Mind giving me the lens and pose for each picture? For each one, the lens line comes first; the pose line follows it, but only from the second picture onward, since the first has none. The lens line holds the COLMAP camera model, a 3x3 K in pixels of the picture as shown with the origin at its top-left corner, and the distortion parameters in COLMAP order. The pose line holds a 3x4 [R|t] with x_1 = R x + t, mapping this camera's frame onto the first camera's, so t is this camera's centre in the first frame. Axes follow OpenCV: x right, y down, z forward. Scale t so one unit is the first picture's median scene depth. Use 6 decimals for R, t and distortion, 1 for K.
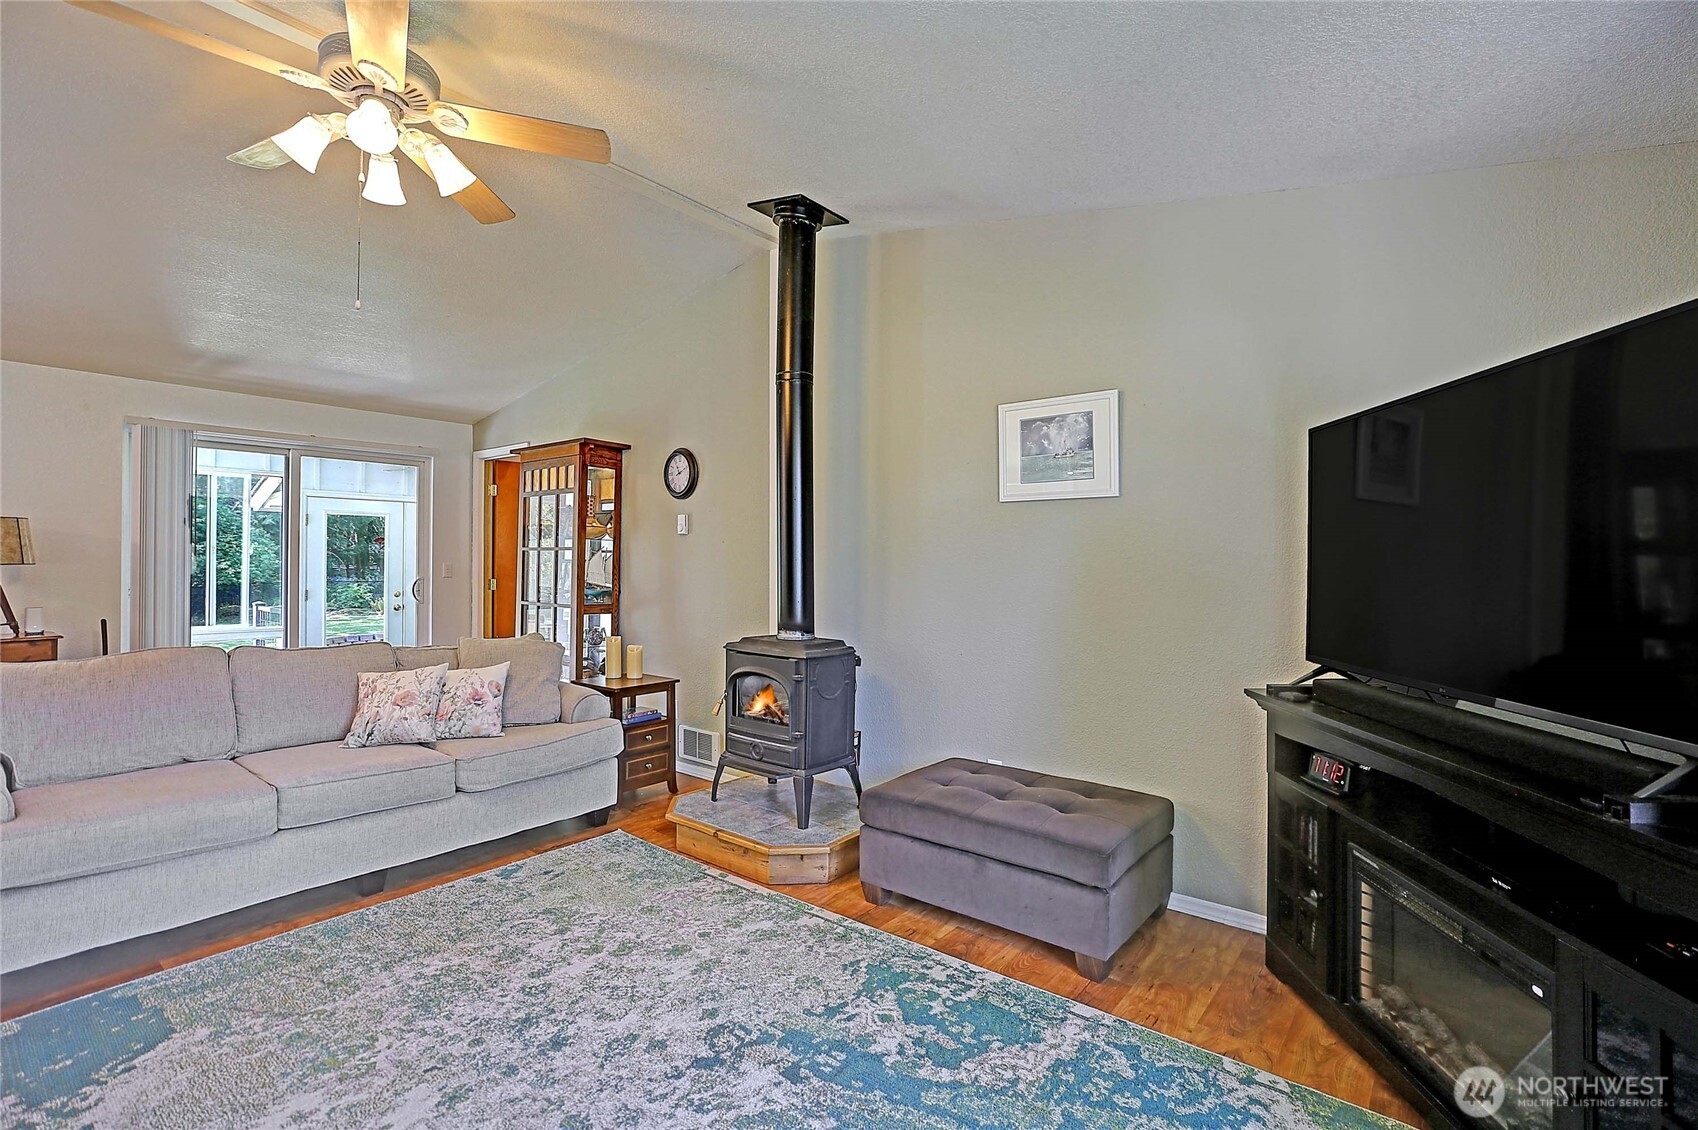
lens RADIAL K [[775.4, 0, 901.9], [0, 775.4, 559.7], [0, 0, 1]] dist [-0.023864, 0.005418]
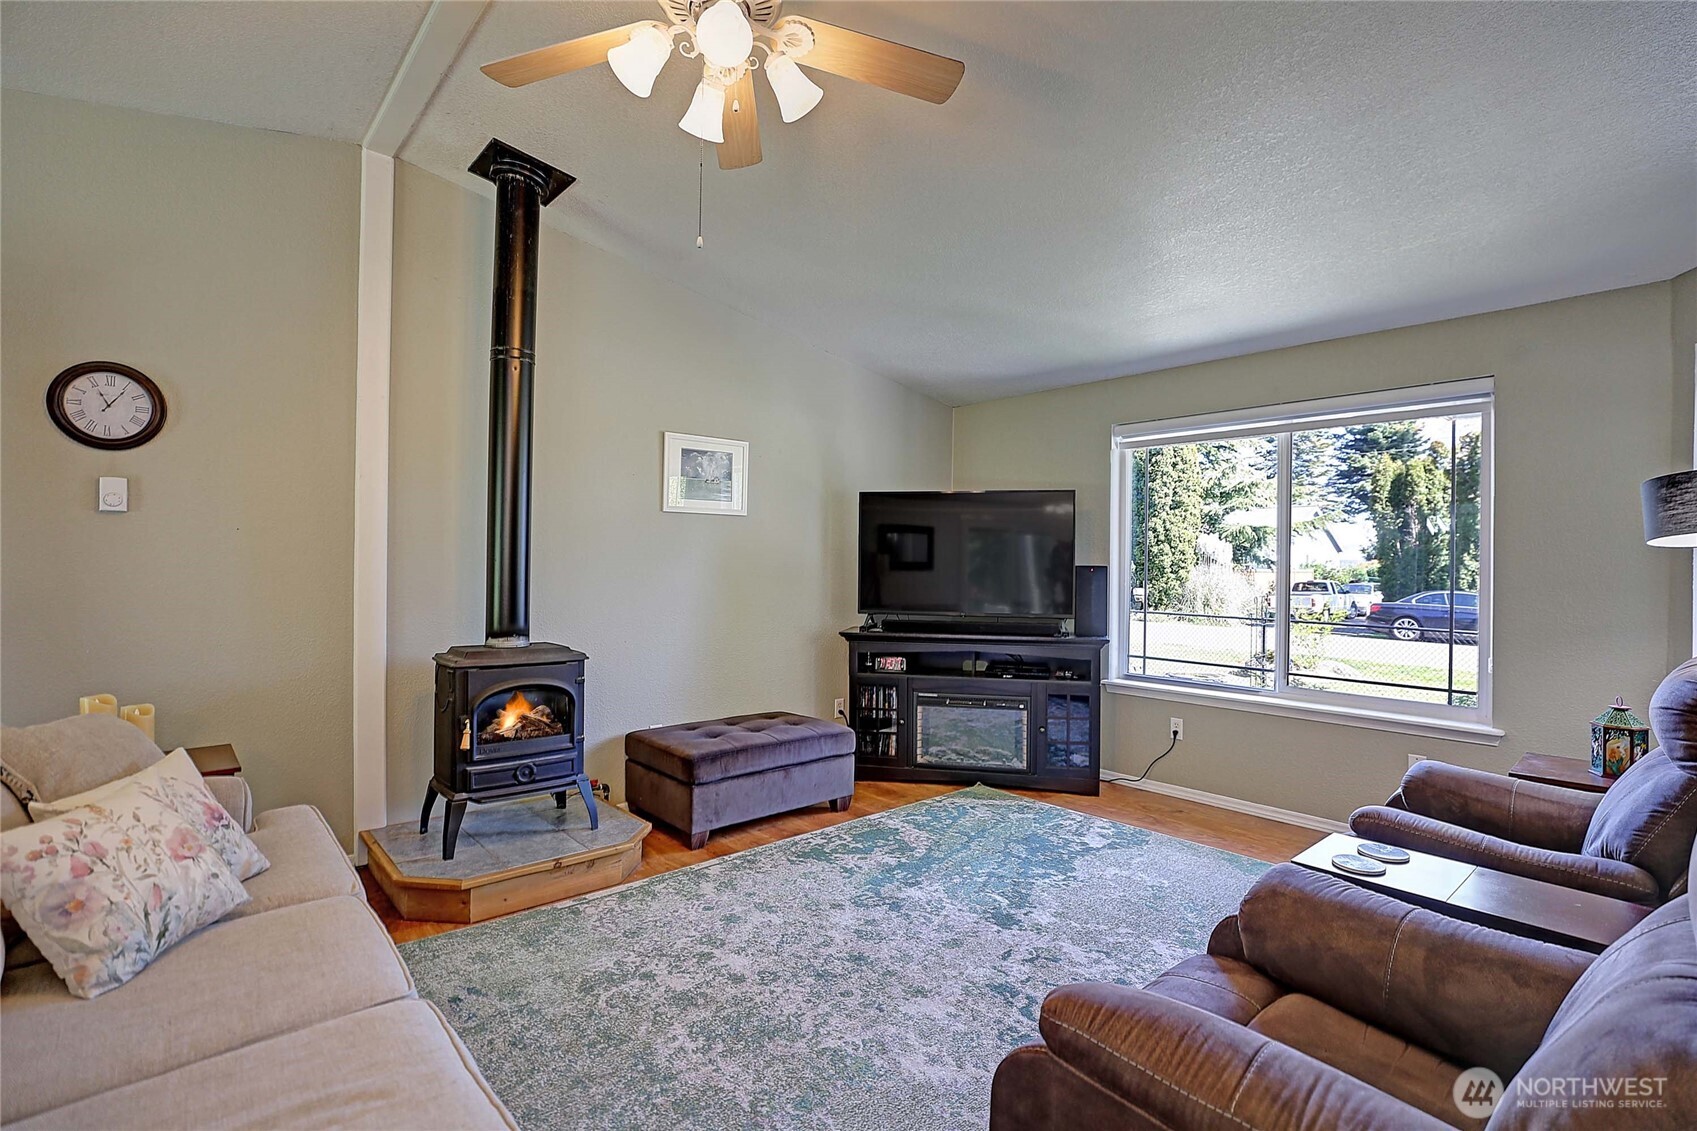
lens RADIAL K [[774.9, 0, 852.5], [0, 774.9, 558.9], [0, 0, 1]] dist [-0.023864, 0.005418]
pose [[0.196527, -0.001702, 0.980497, -1.372893], [-0.012378, 0.999914, 0.004217, -0.011573], [-0.980420, -0.012965, 0.196489, 0.640505]]
